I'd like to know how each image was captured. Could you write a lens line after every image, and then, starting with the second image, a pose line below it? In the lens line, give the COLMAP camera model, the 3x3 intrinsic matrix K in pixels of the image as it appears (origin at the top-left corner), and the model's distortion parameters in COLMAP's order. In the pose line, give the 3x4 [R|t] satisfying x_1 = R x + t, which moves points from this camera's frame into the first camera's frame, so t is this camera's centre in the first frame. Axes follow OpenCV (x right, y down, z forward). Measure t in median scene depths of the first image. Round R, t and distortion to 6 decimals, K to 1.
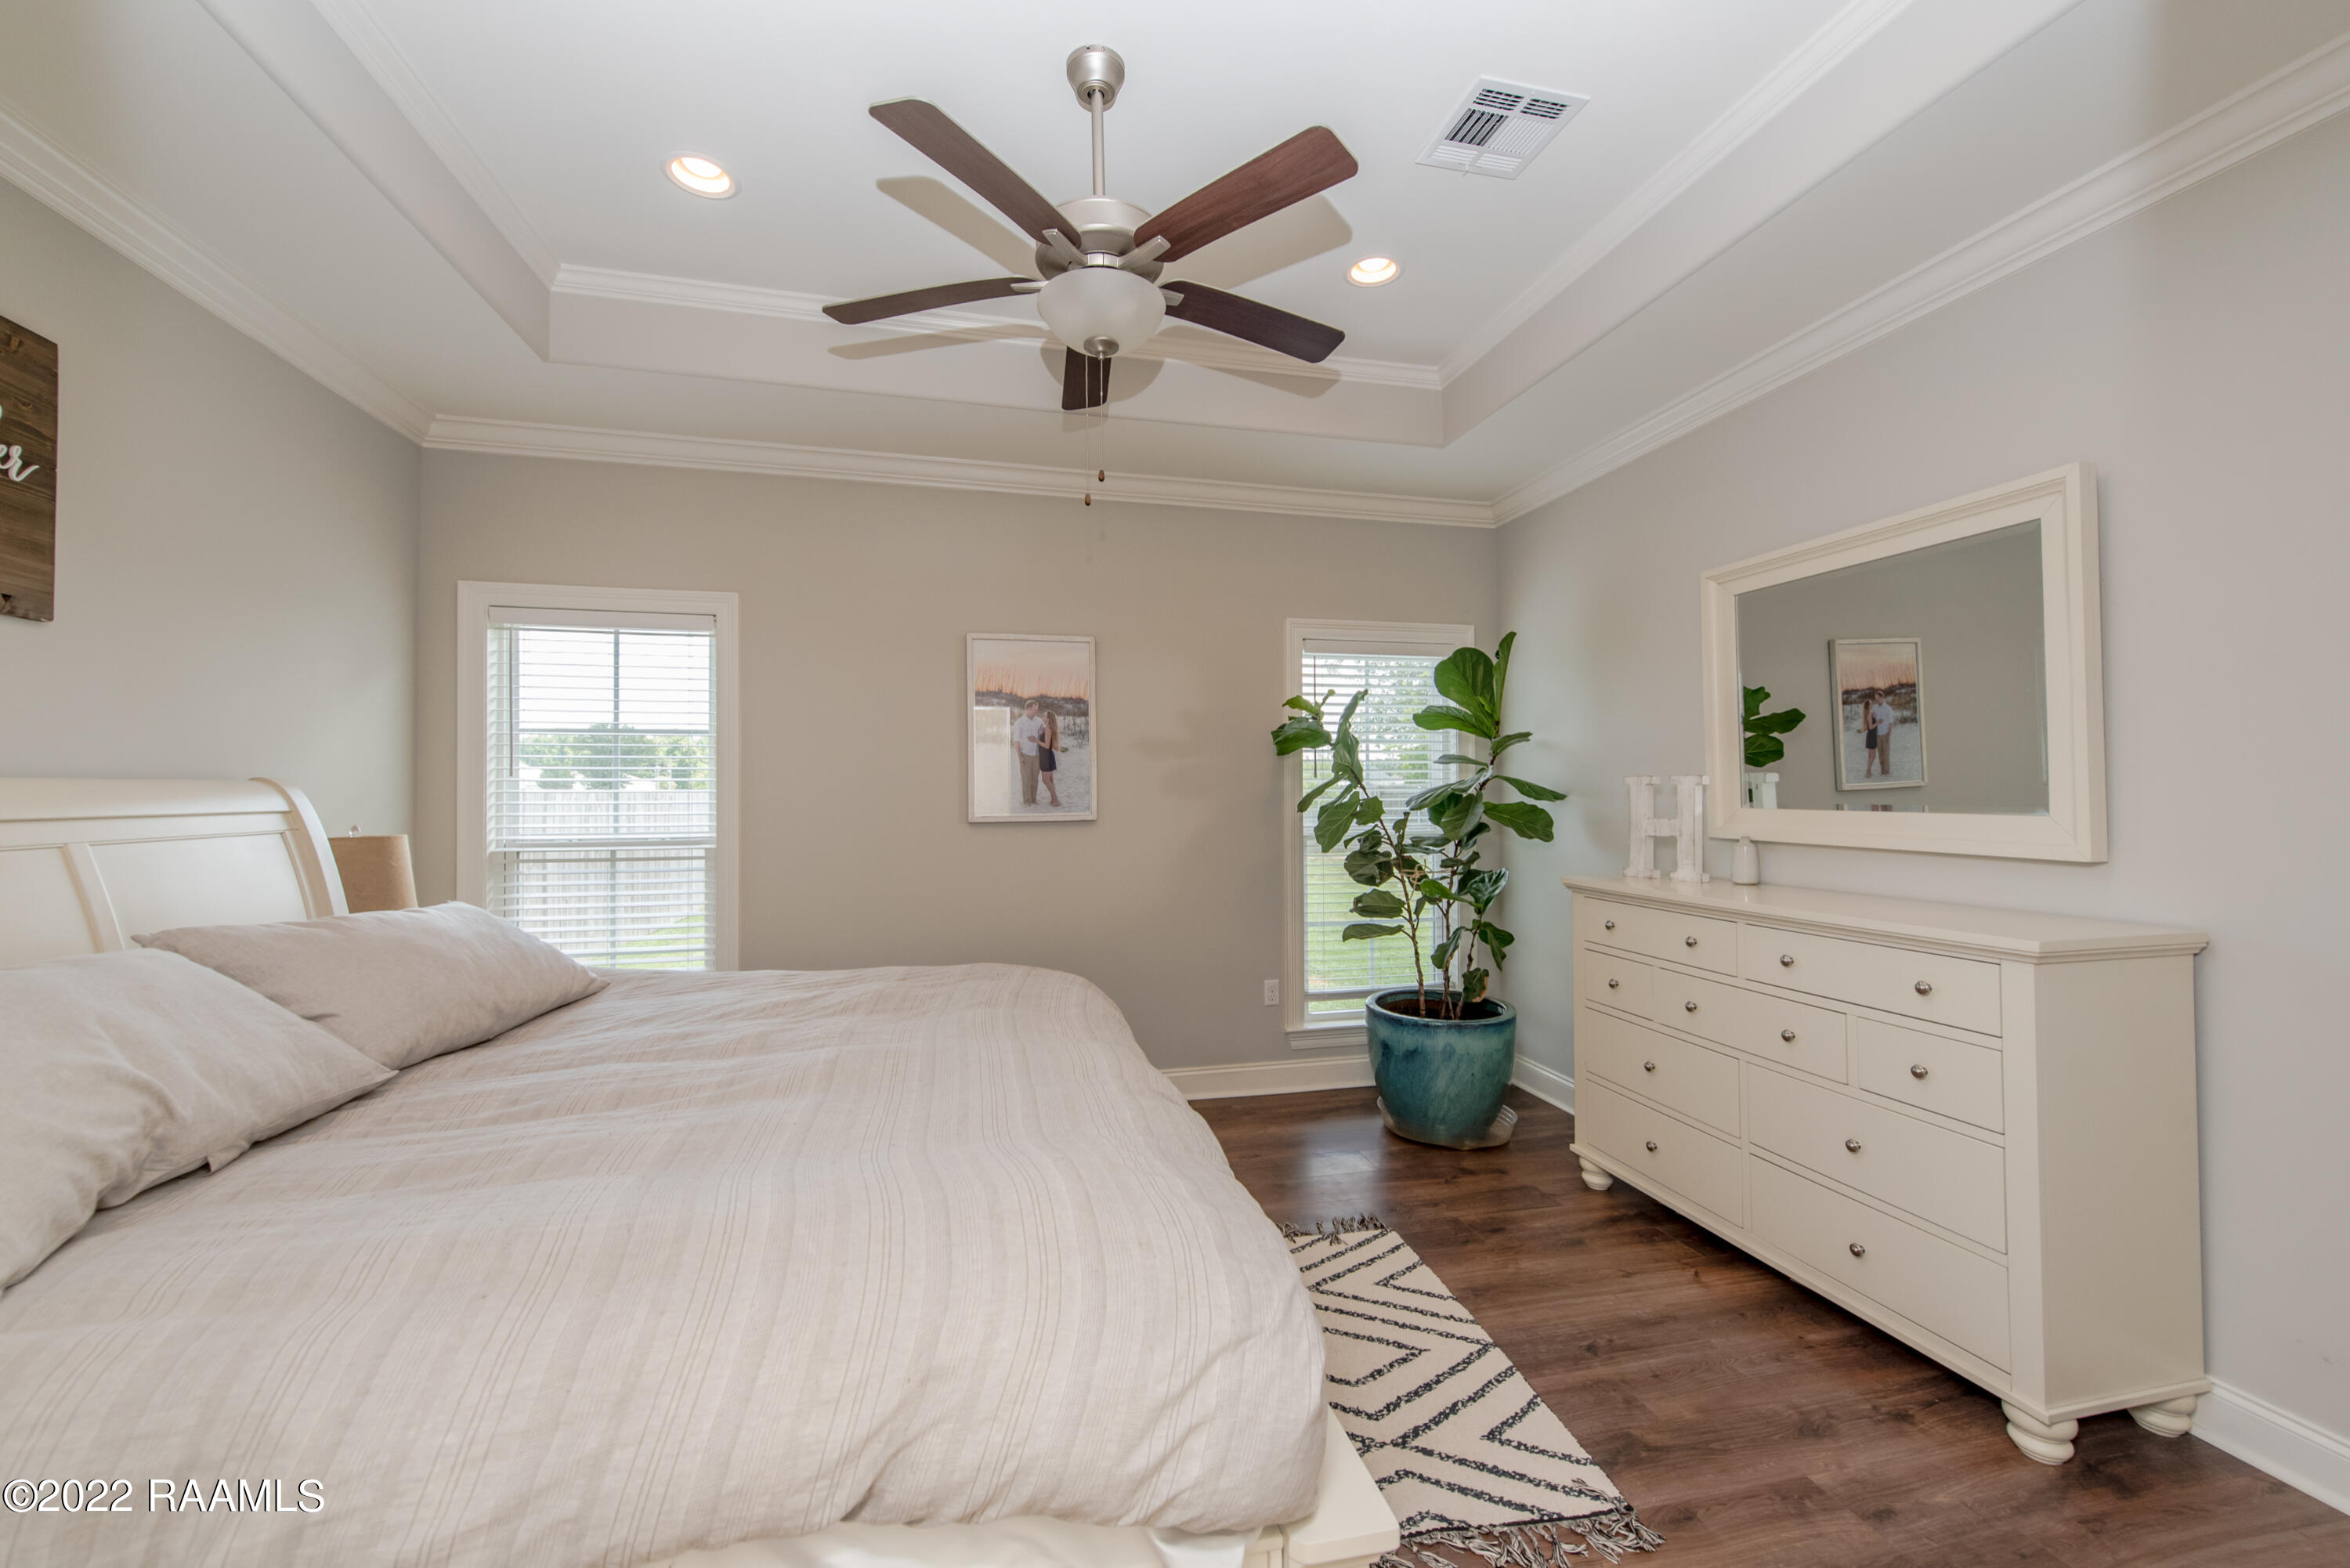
lens RADIAL K [[934.9, 0, 1168.3], [0, 934.9, 776.4], [0, 0, 1]] dist [0.016271, -0.004349]
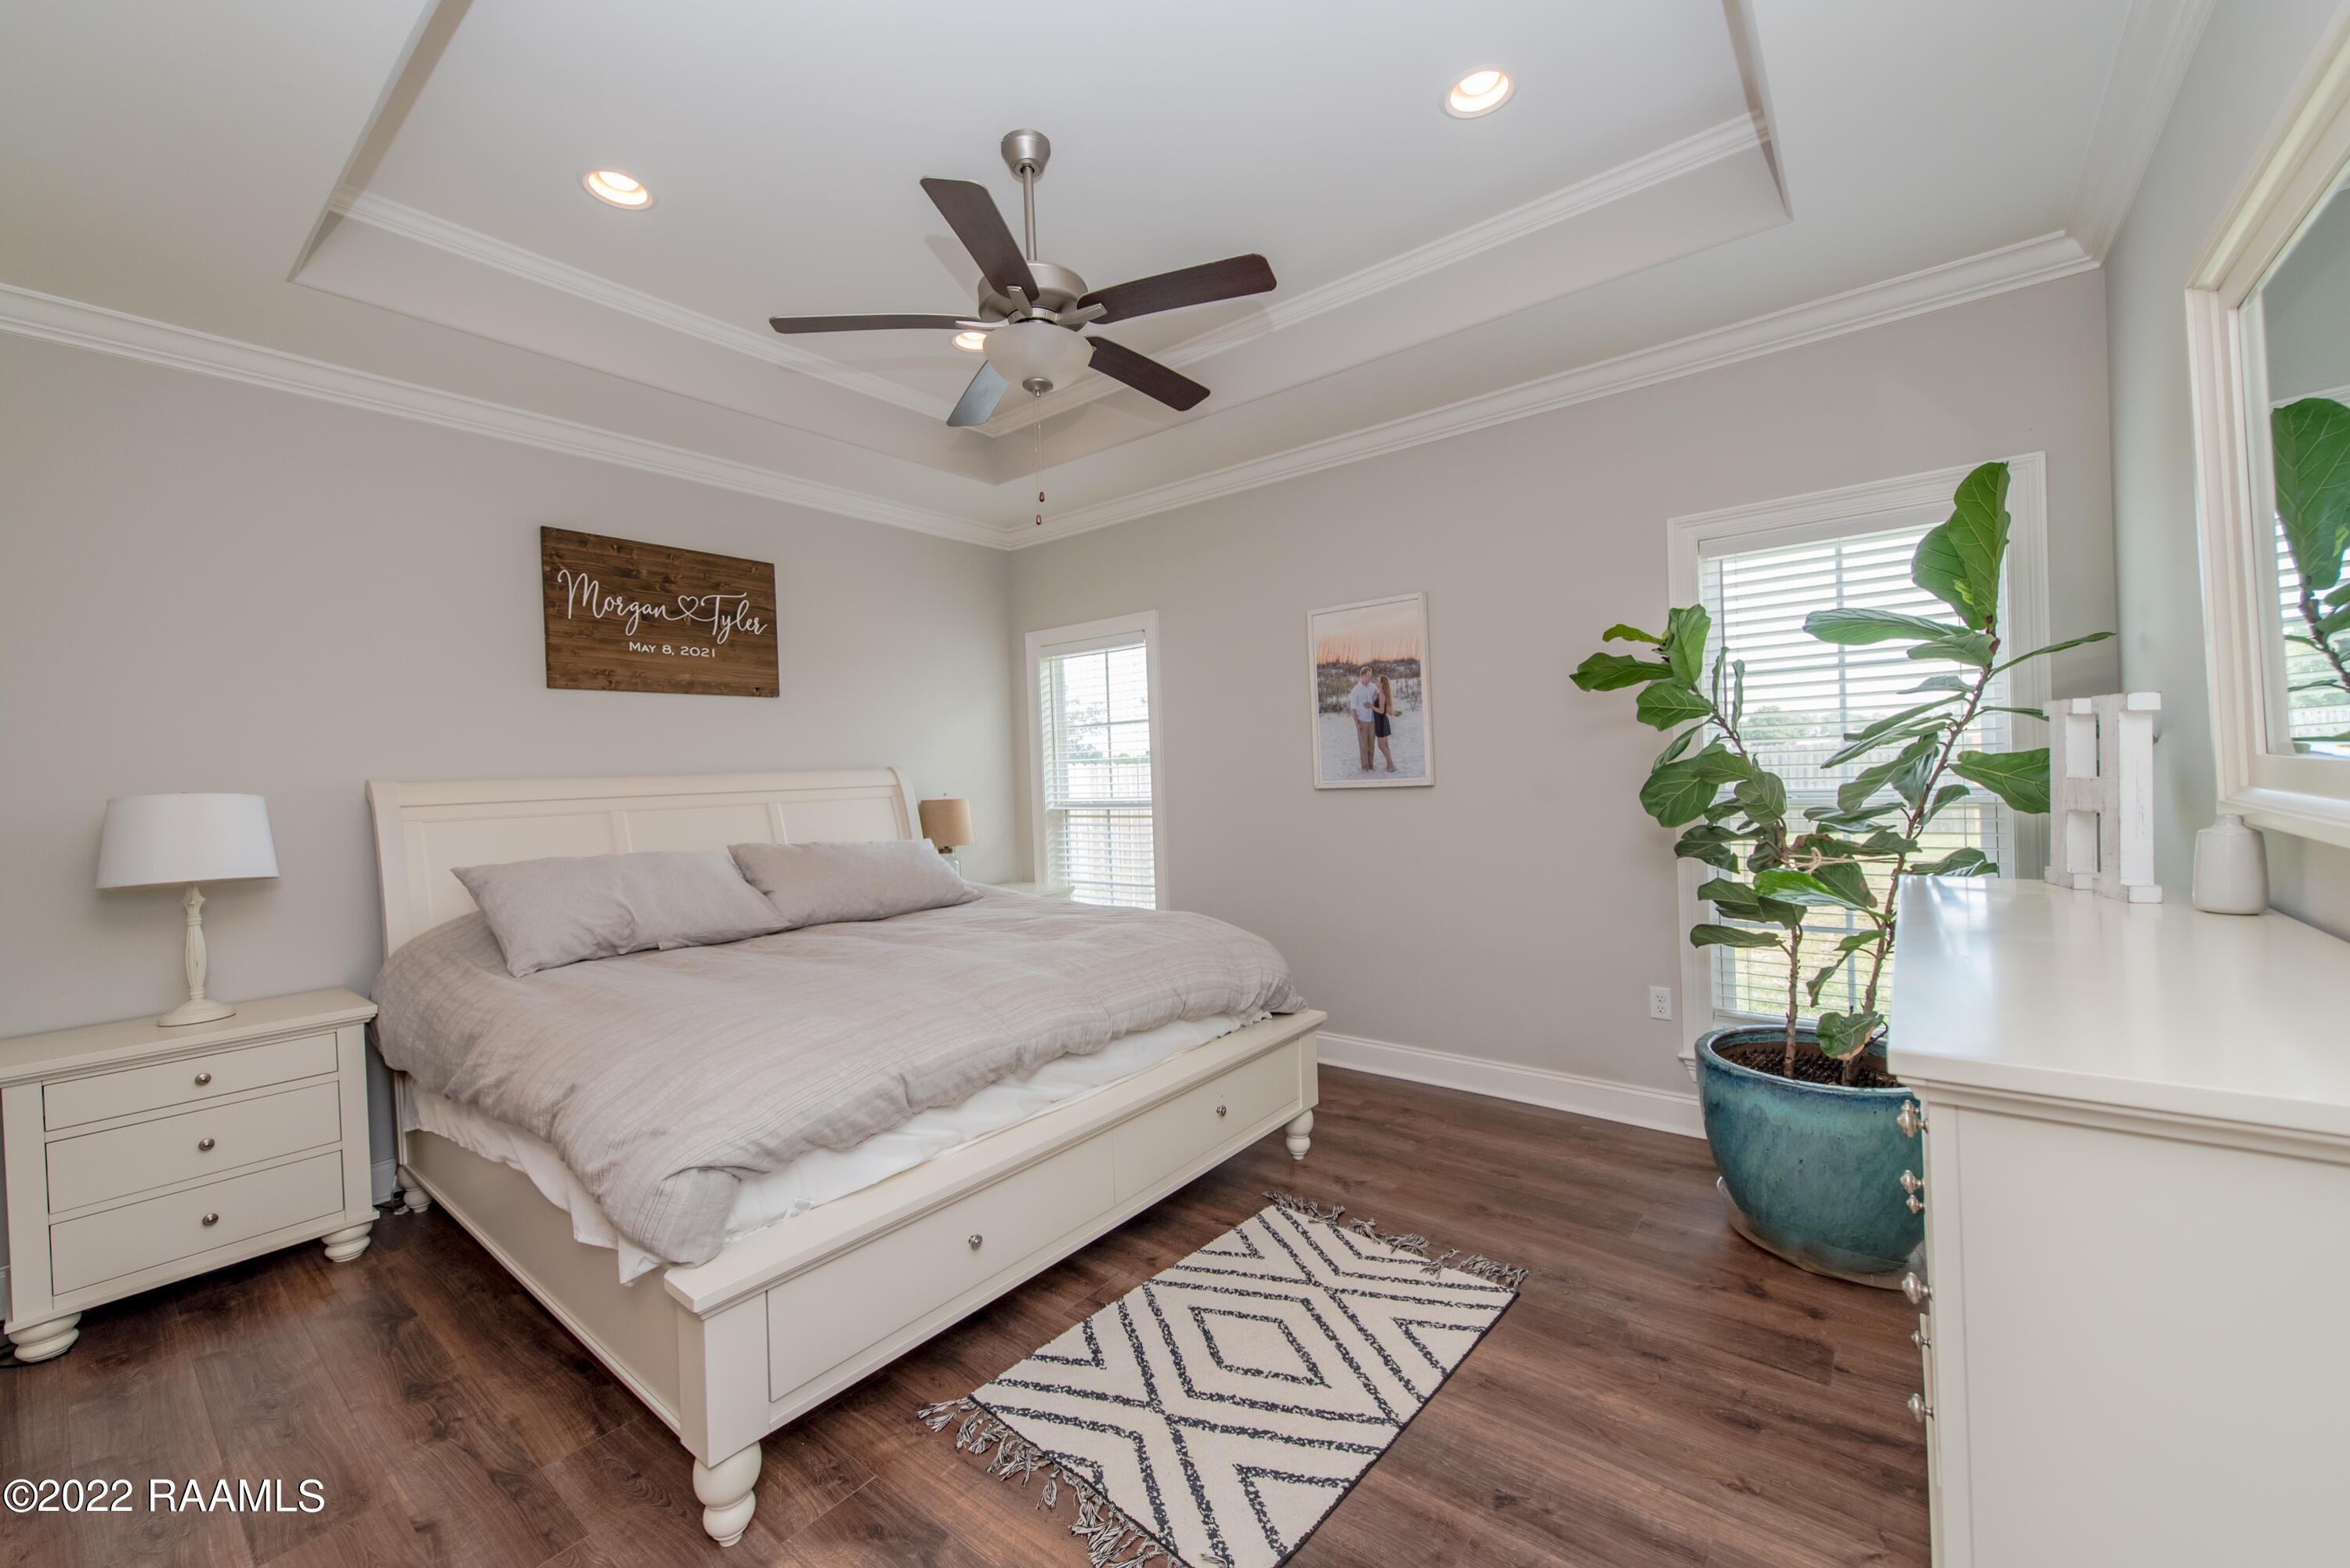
lens RADIAL K [[934.9, 0, 1176.9], [0, 934.9, 774.2], [0, 0, 1]] dist [0.016271, -0.004349]
pose [[0.608767, -0.015727, -0.793193, 0.730343], [0.046420, 0.998797, 0.015823, 0.011936], [0.791989, -0.046453, 0.608765, 0.305266]]
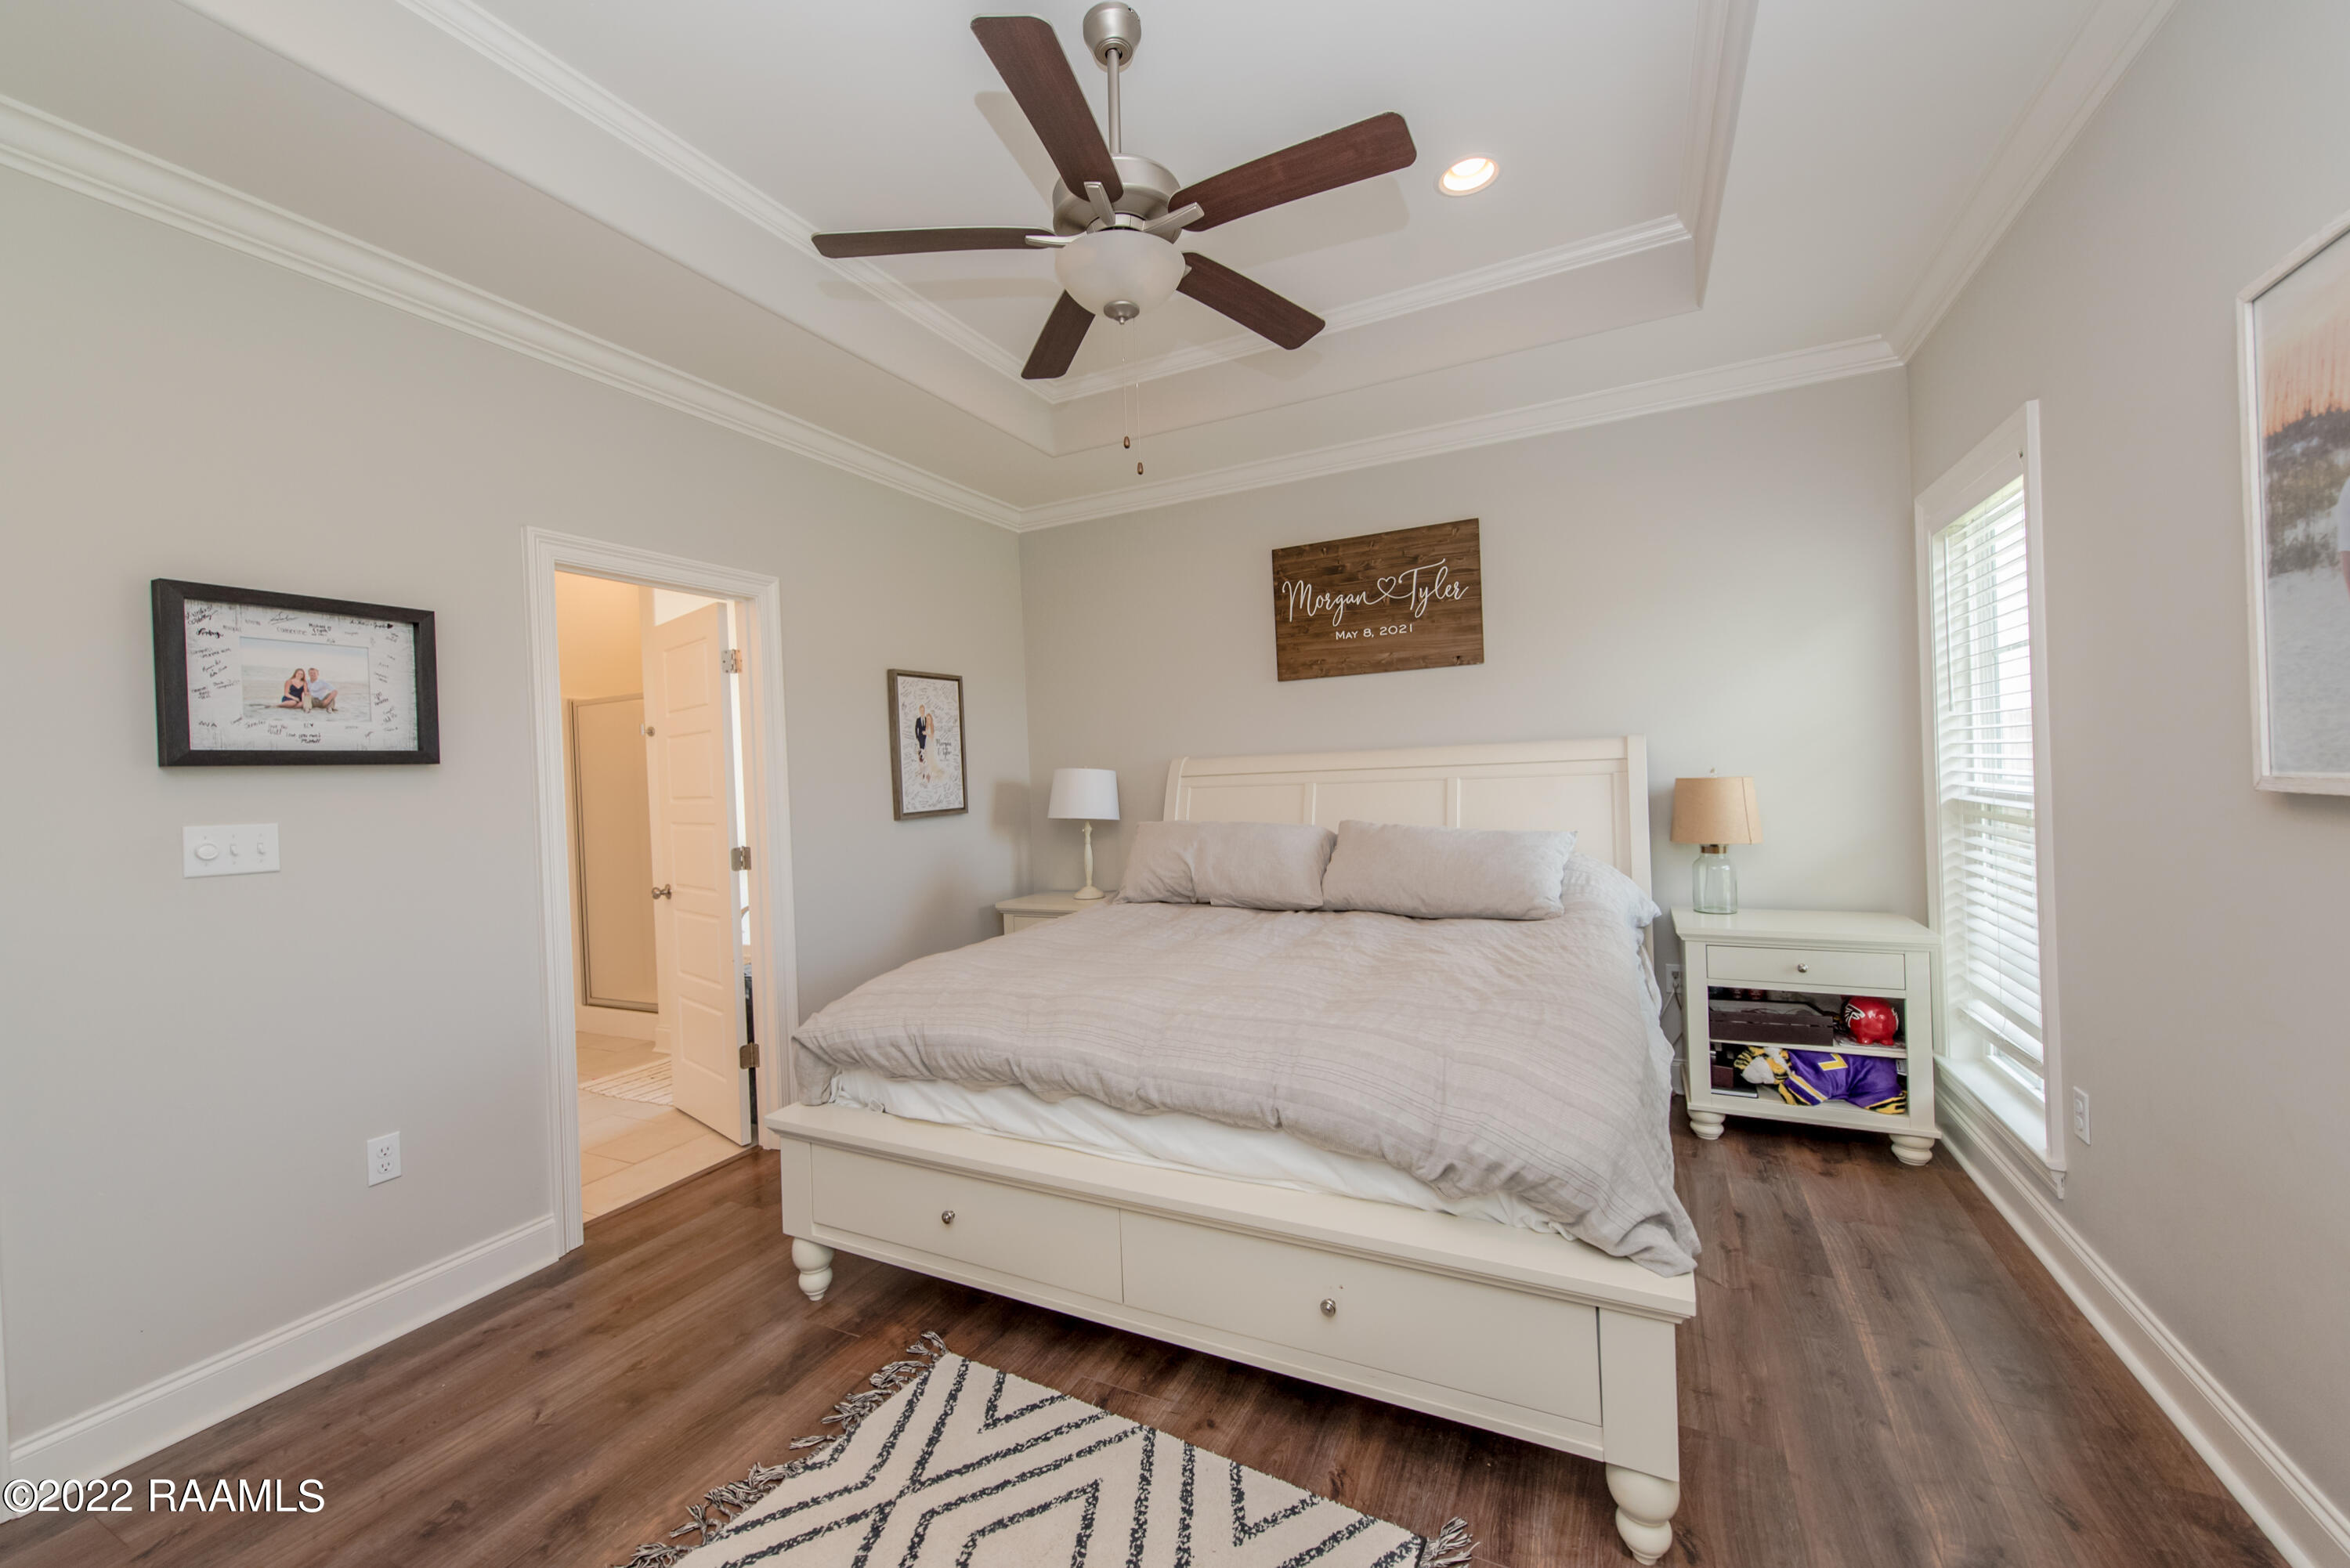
lens RADIAL K [[934.9, 0, 1159.6], [0, 934.9, 774.4], [0, 0, 1]] dist [0.016271, -0.004349]
pose [[-0.663733, 0.032090, -0.747281, 0.501999], [0.055081, 0.998464, -0.006047, 0.028009], [0.745939, -0.045174, -0.664481, 1.271924]]
